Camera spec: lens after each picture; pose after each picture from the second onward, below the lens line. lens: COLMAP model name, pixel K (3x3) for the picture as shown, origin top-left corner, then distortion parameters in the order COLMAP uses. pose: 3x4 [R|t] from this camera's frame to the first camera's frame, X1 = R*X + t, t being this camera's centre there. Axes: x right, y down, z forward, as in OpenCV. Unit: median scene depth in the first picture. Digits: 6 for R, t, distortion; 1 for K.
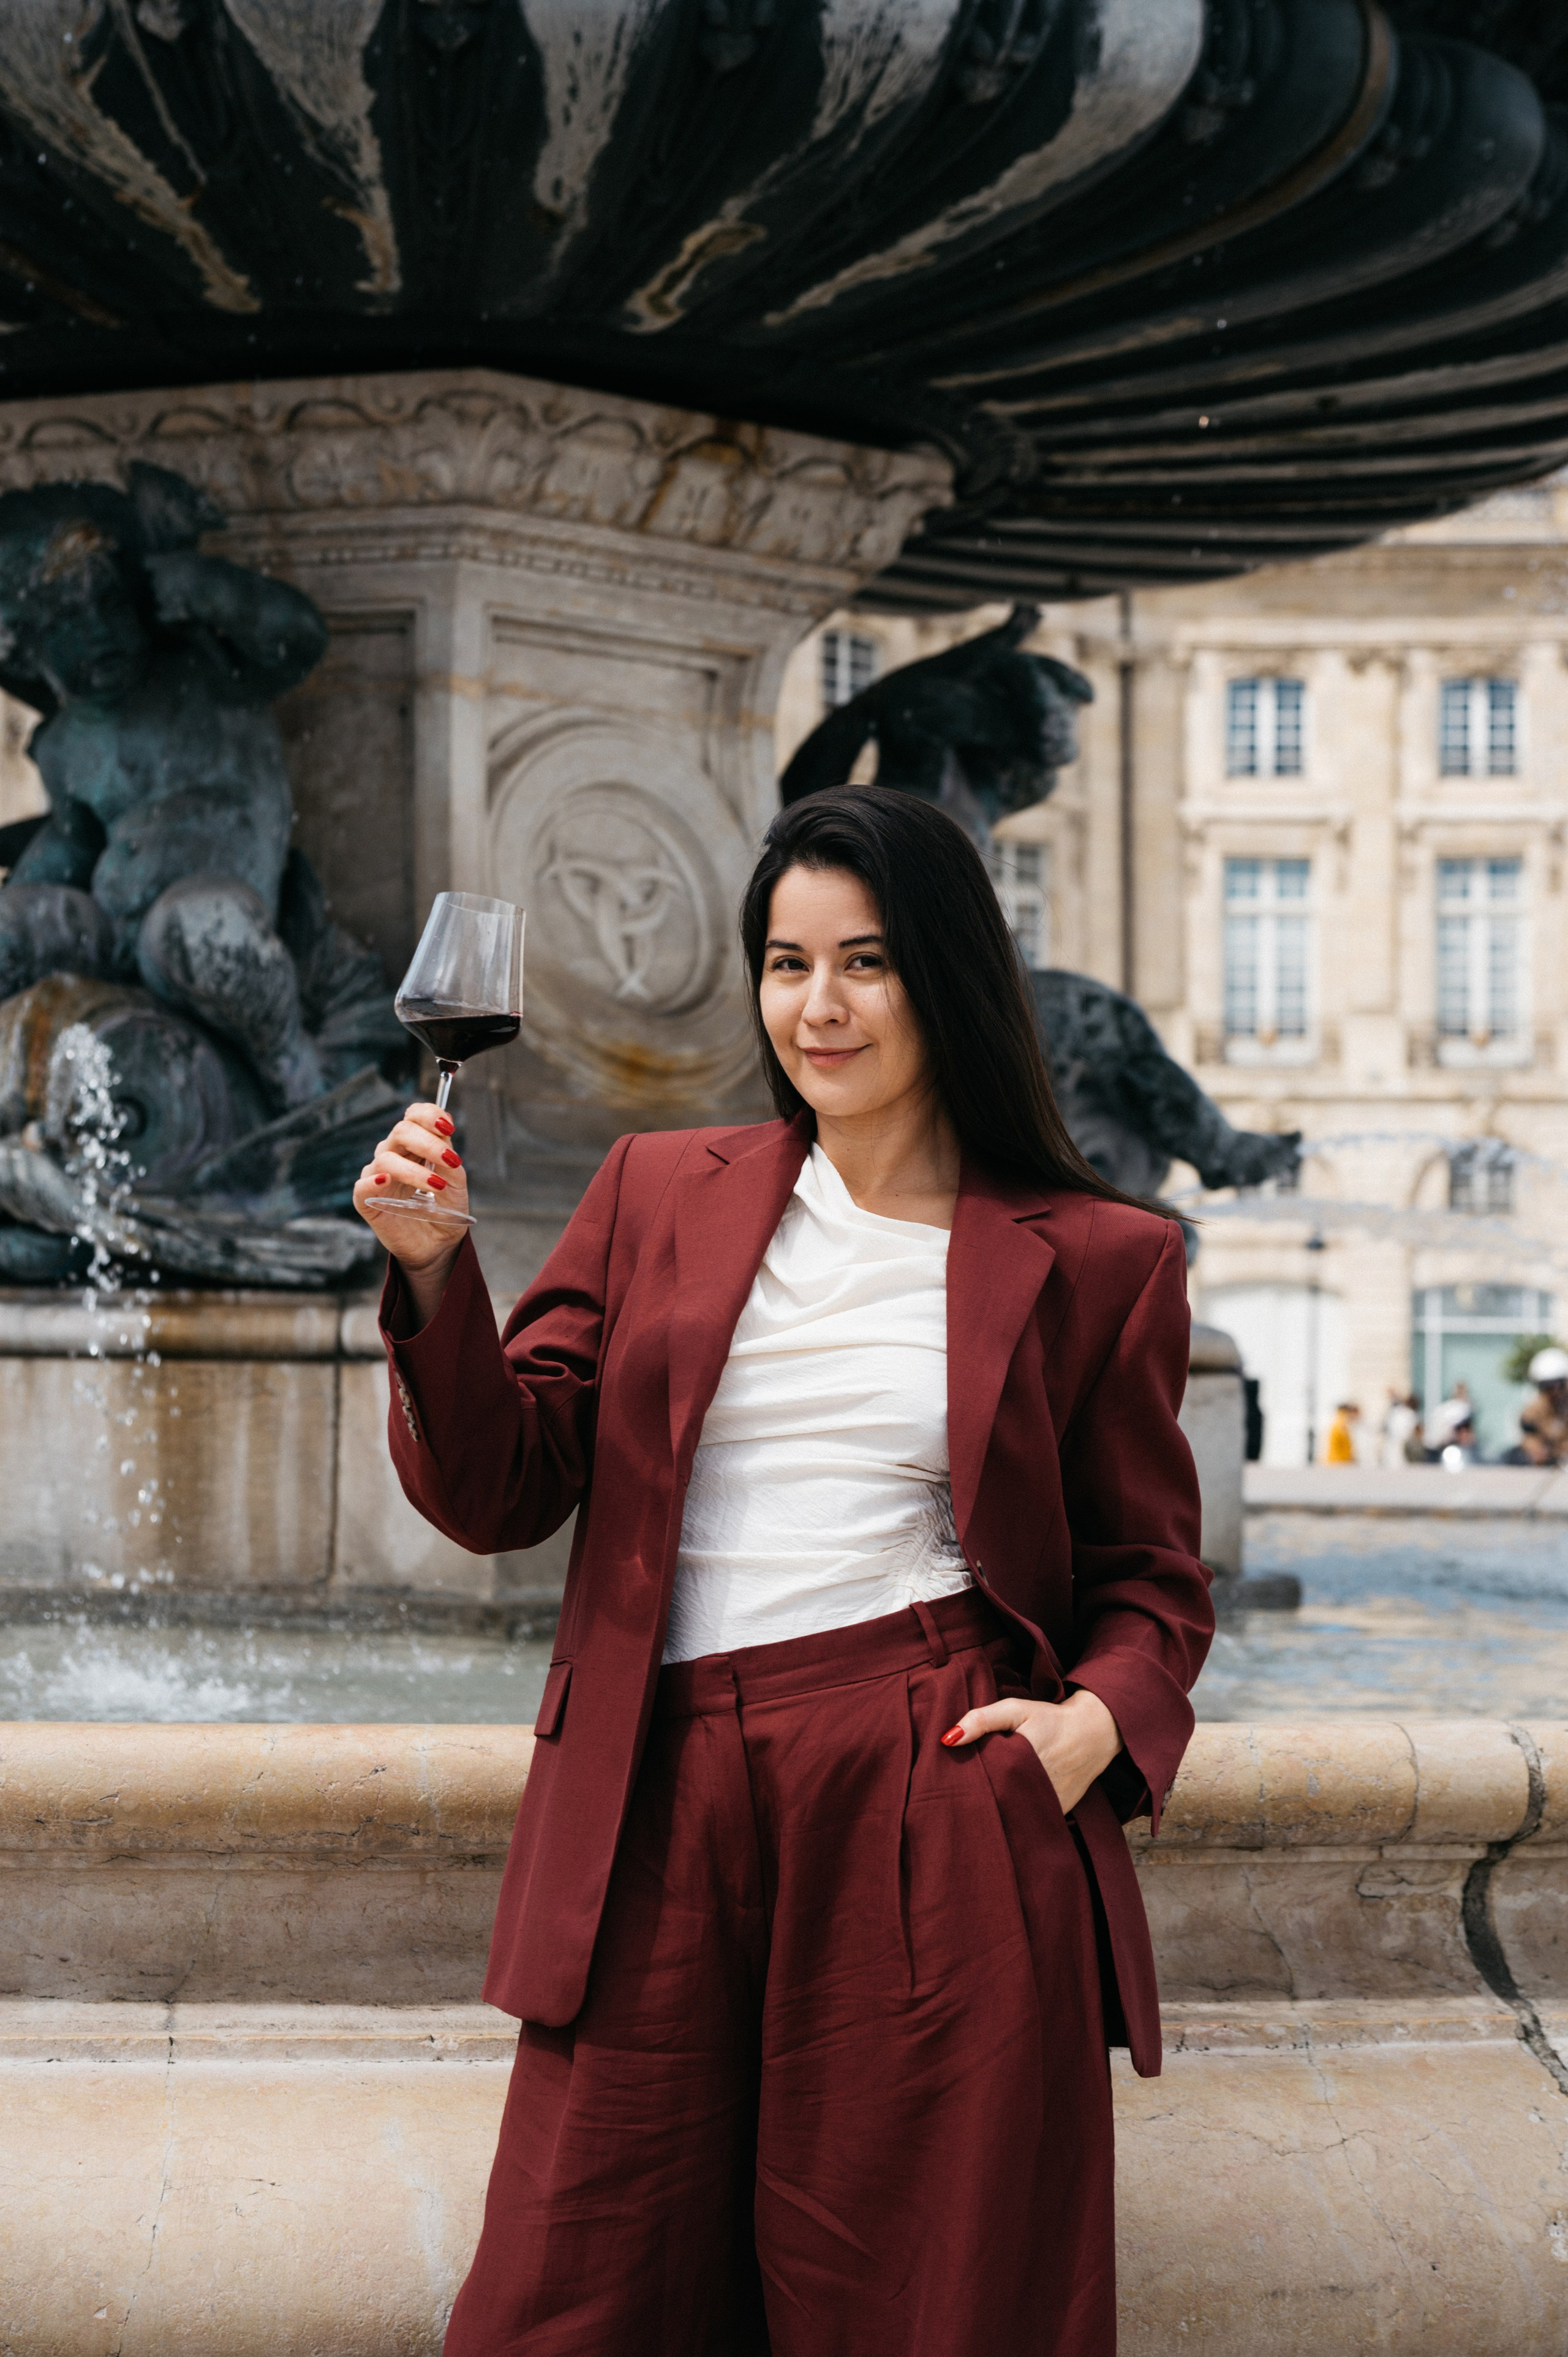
lens RADIAL K [[4124.4, 0, 849.3], [0, 4124.4, 1138.5], [0, 0, 1]] dist [0.012803, 0.022678]
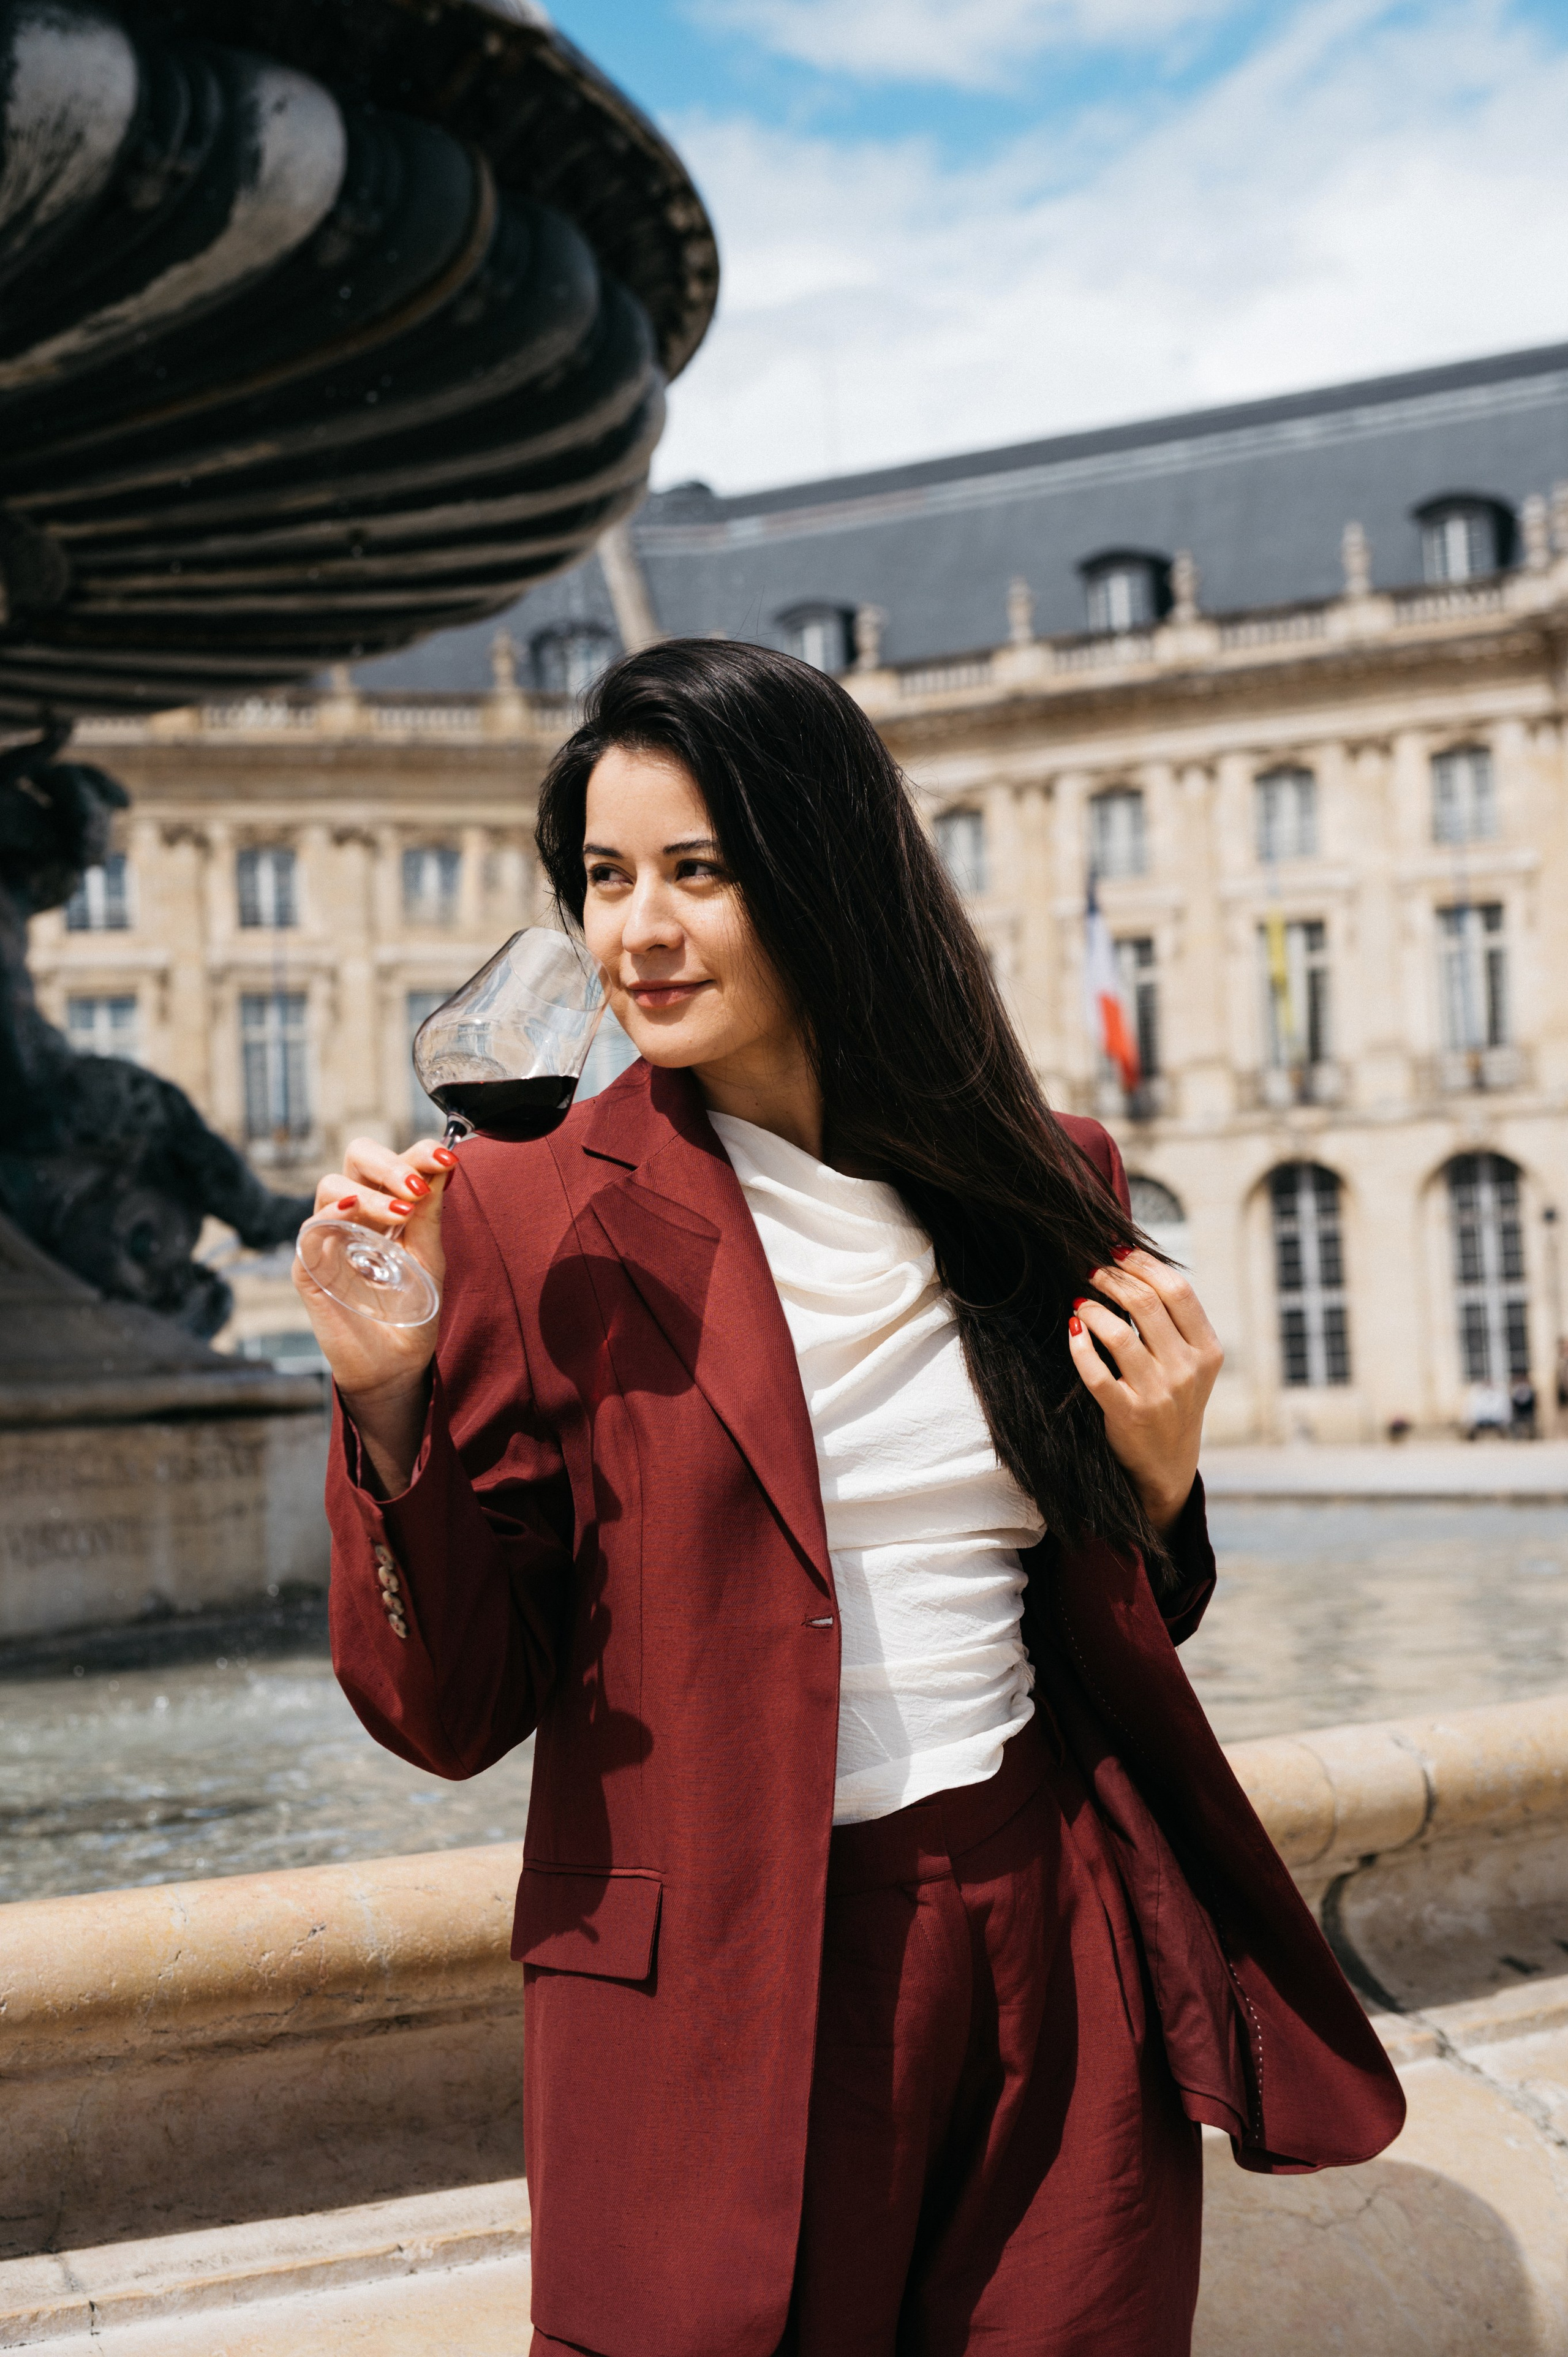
lens RADIAL K [[3266.4, 0, 784.0], [0, 3266.4, 1178.5], [0, 0, 1]] dist [0.008449, 0.043175]
pose [[0.932721, -0.042458, 0.358089, -0.108429], [0.047110, 0.998881, -0.004275, 0.004625], [-0.357507, 0.020857, 0.933677, 0.152137]]
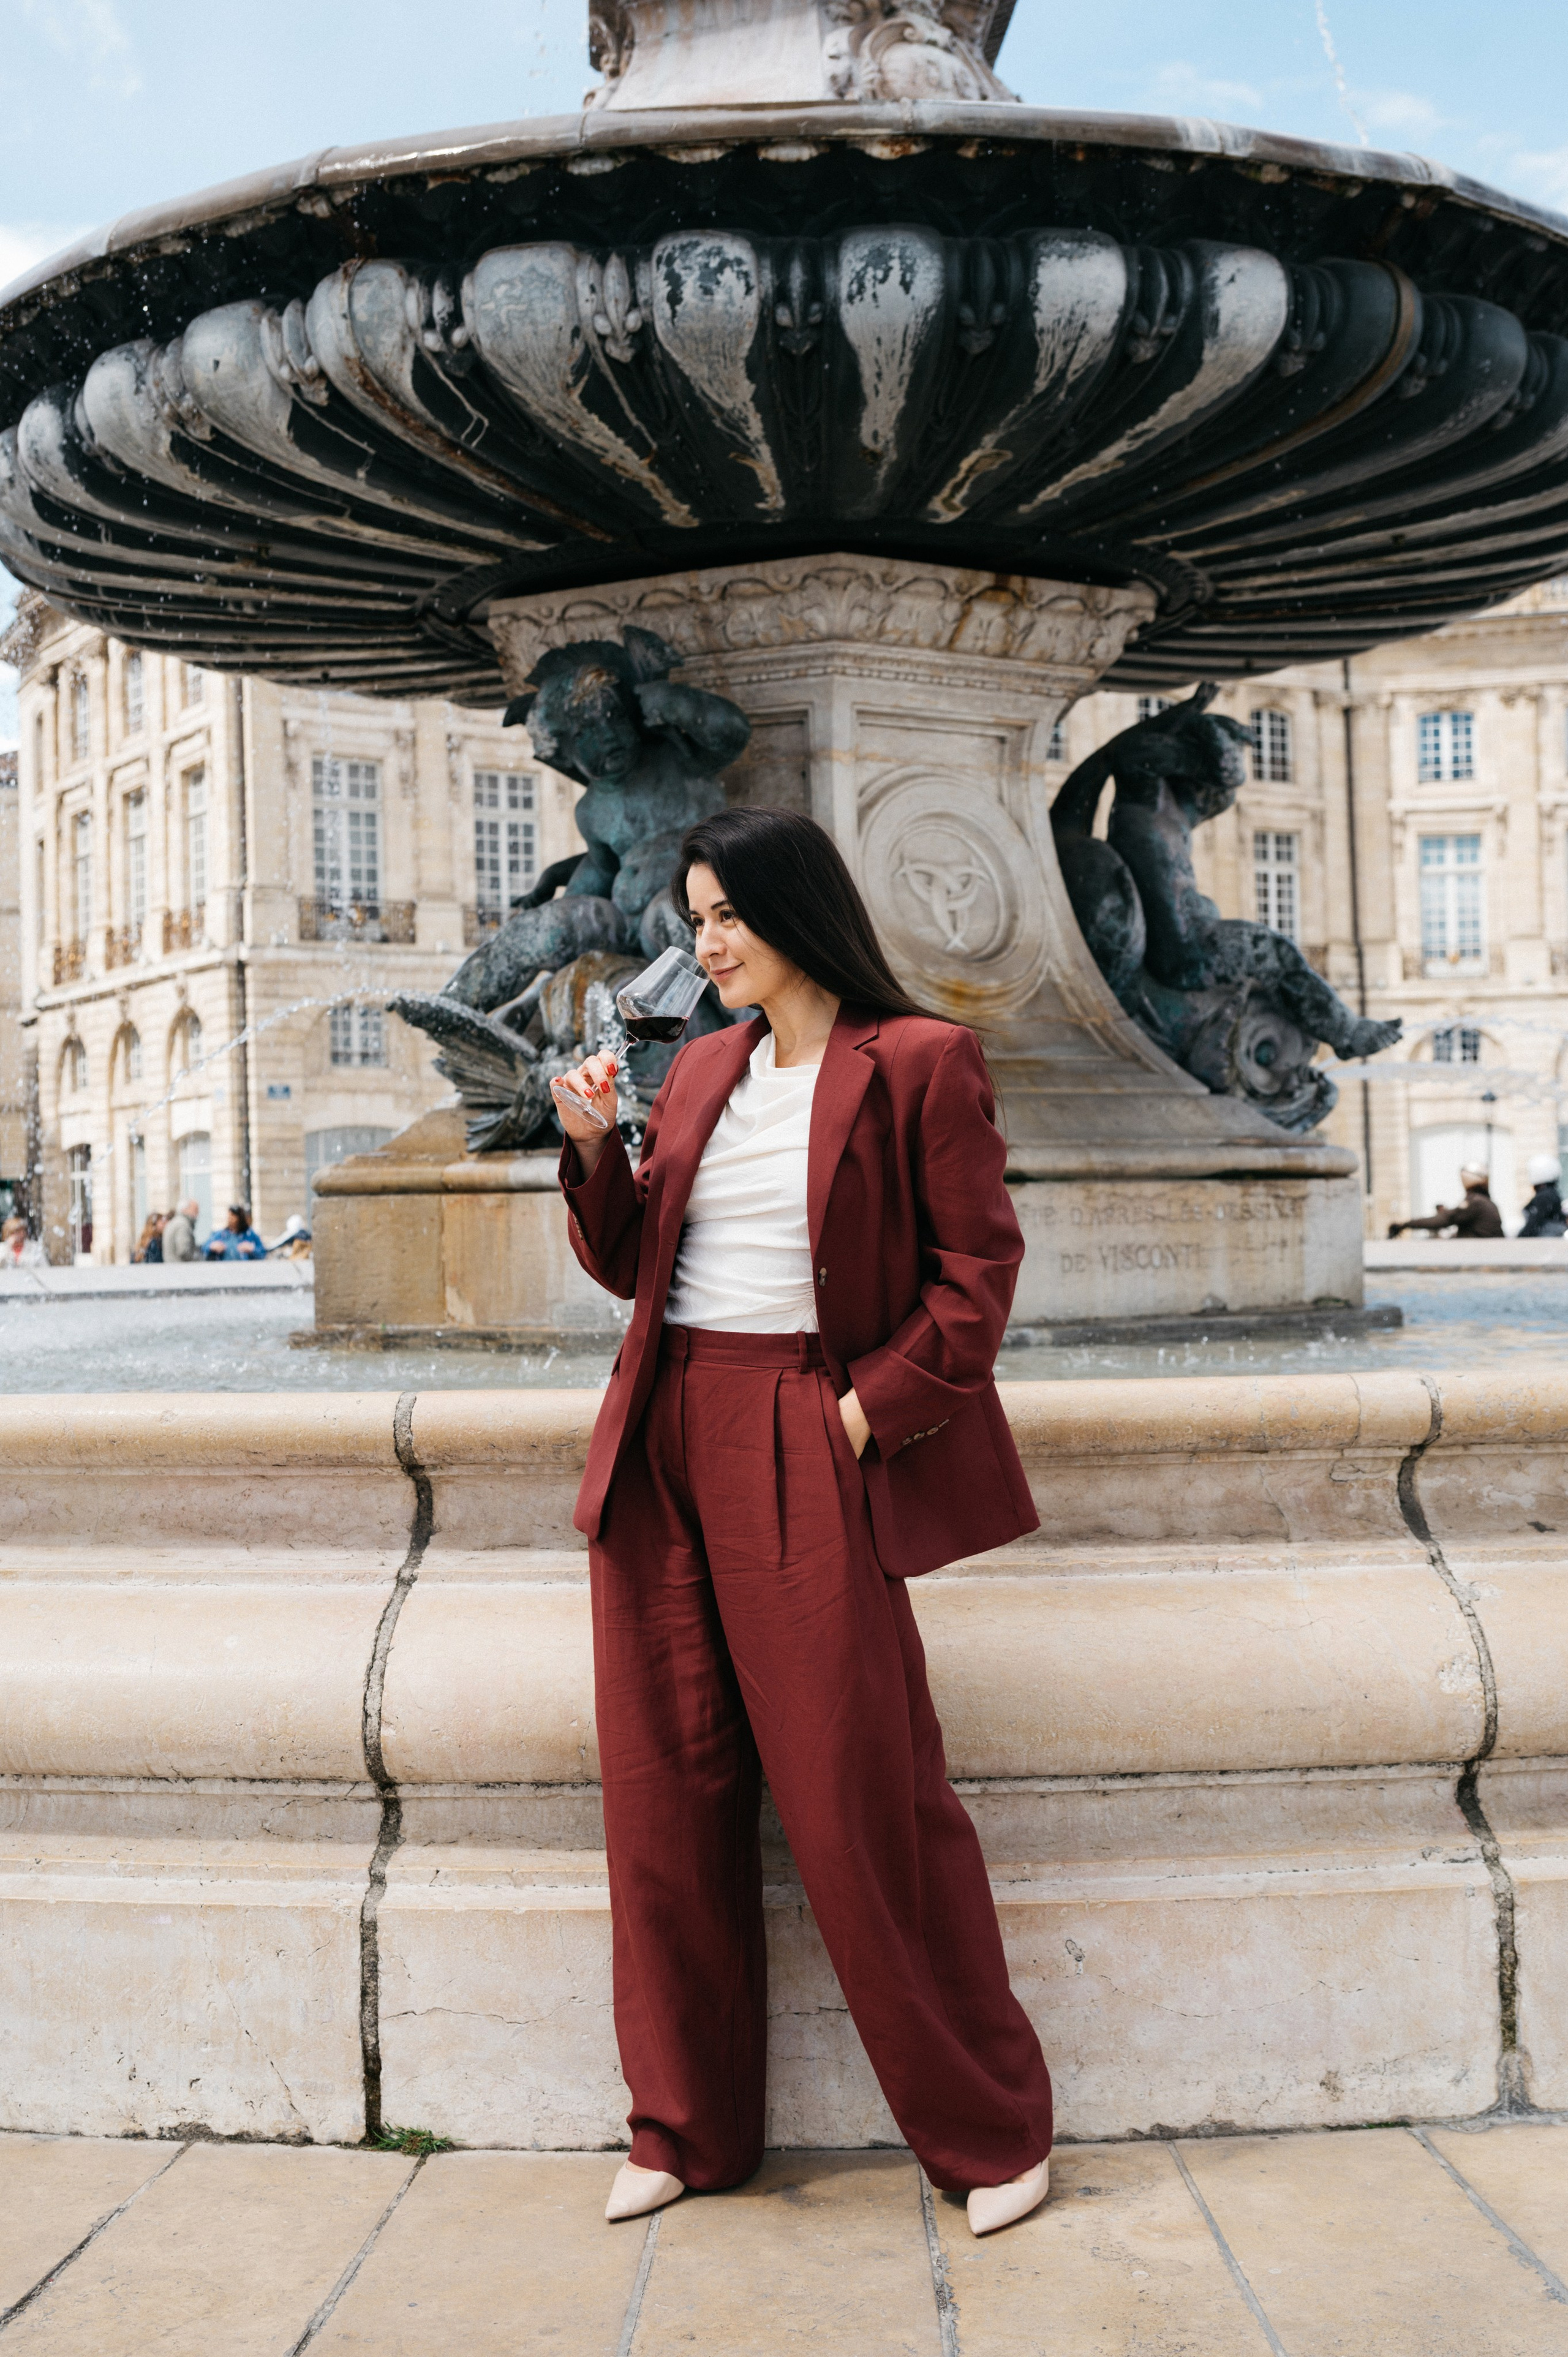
lens RADIAL K [[2741.9, 0, 784.0], [0, 2741.9, 1178.5], [0, 0, 1]] dist [0.001970, -0.014094]
pose [[0.989145, -0.032922, -0.143206, 0.031439], [0.039774, 0.998183, 0.045253, 0.002842], [0.141456, -0.050458, 0.988658, -0.045913]]
